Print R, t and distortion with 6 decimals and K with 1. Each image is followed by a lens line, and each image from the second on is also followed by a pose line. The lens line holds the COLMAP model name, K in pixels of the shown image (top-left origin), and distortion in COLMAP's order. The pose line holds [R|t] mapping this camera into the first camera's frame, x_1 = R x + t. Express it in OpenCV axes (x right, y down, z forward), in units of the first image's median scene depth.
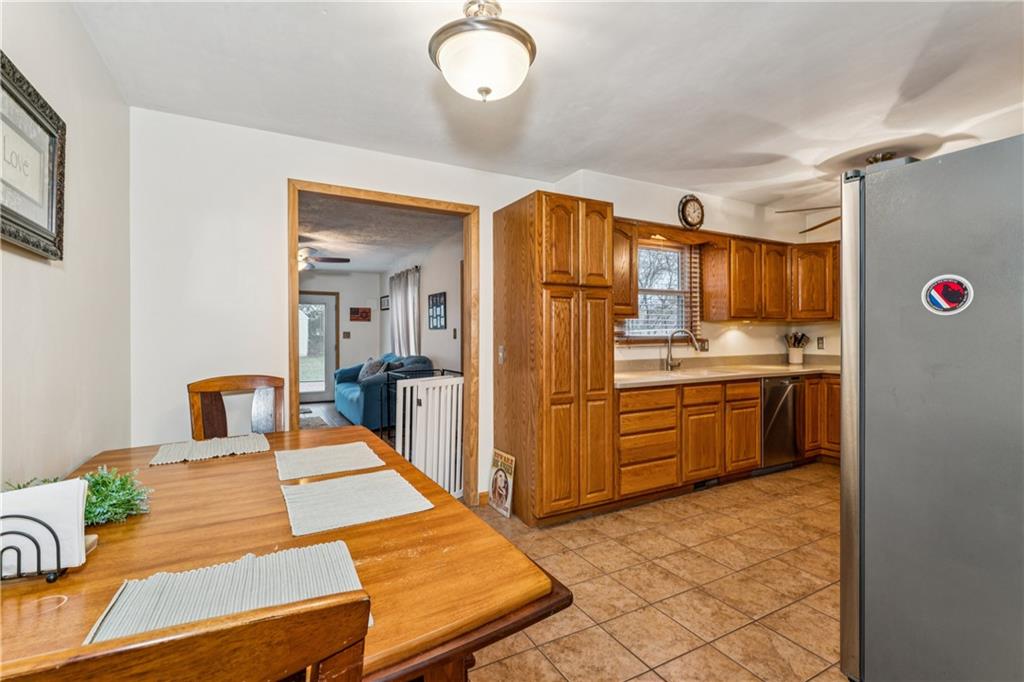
lens RADIAL K [[471.4, 0, 504.1], [0, 471.4, 332.1], [0, 0, 1]] dist [-0.005016, 0.000874]
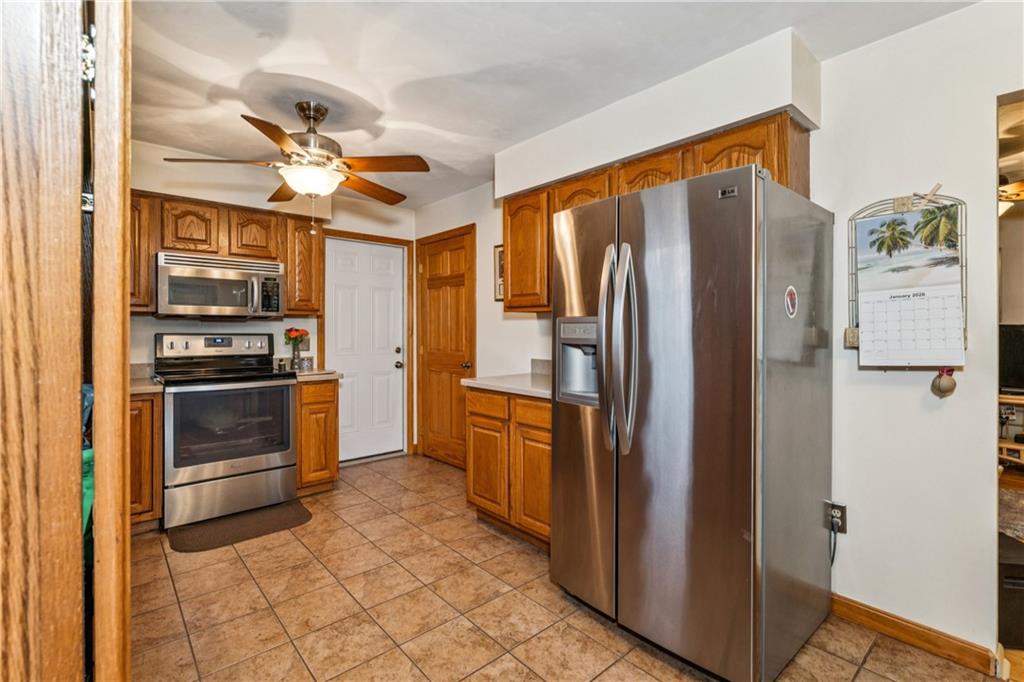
lens RADIAL K [[471.4, 0, 512.8], [0, 471.4, 330.9], [0, 0, 1]] dist [-0.005016, 0.000874]
pose [[-0.228114, -0.001844, 0.973633, -0.039120], [-0.004172, 0.999991, 0.000917, -0.000530], [-0.973625, -0.003853, -0.228120, 0.741174]]
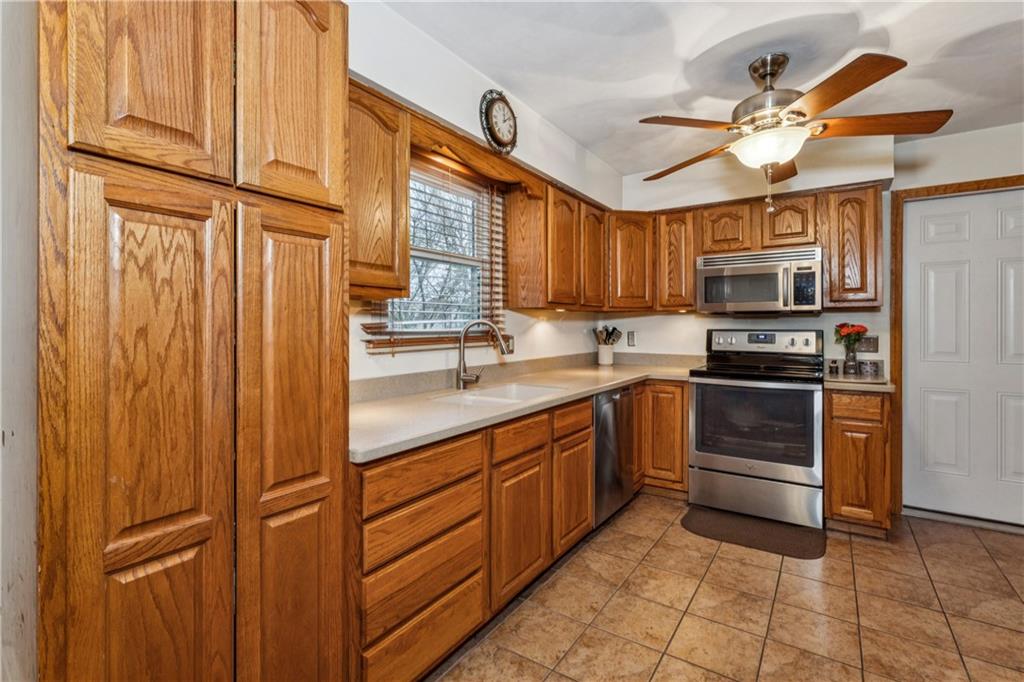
lens RADIAL K [[471.4, 0, 510.9], [0, 471.4, 324.5], [0, 0, 1]] dist [-0.005016, 0.000874]
pose [[0.886544, 0.003118, 0.462634, 0.147788], [-0.002914, 0.999995, -0.001155, 0.000557], [-0.462635, -0.000324, 0.886549, 0.502750]]
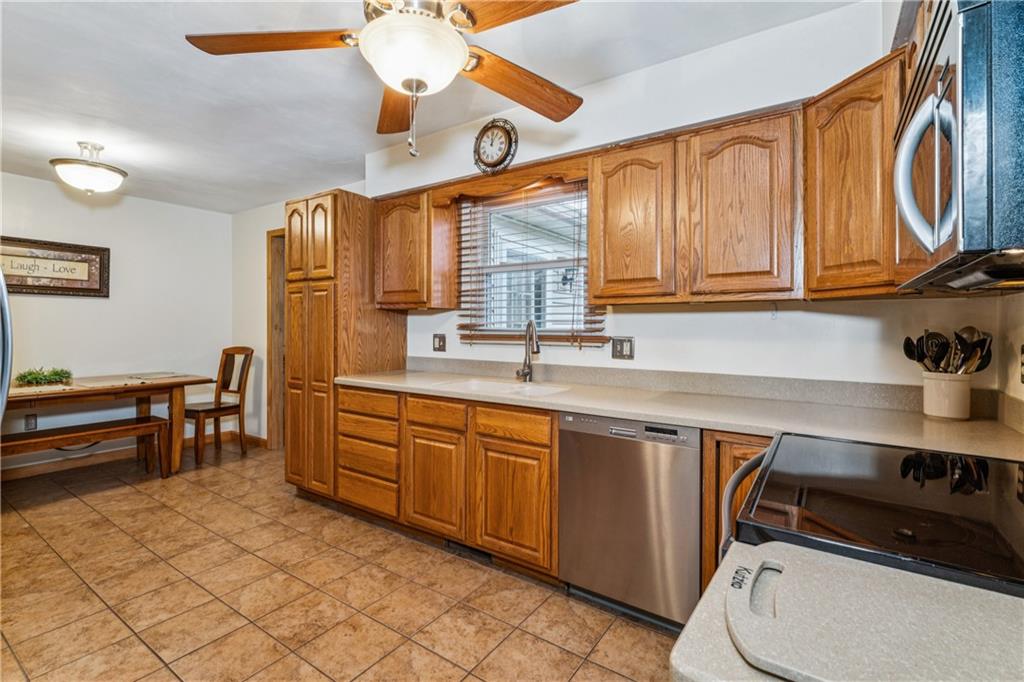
lens RADIAL K [[471.4, 0, 501.7], [0, 471.4, 324.9], [0, 0, 1]] dist [-0.005016, 0.000874]
pose [[0.446350, 0.005244, -0.894843, 1.076644], [-0.002714, 0.999986, 0.004506, -0.002386], [0.894855, 0.000417, 0.446358, 0.760298]]
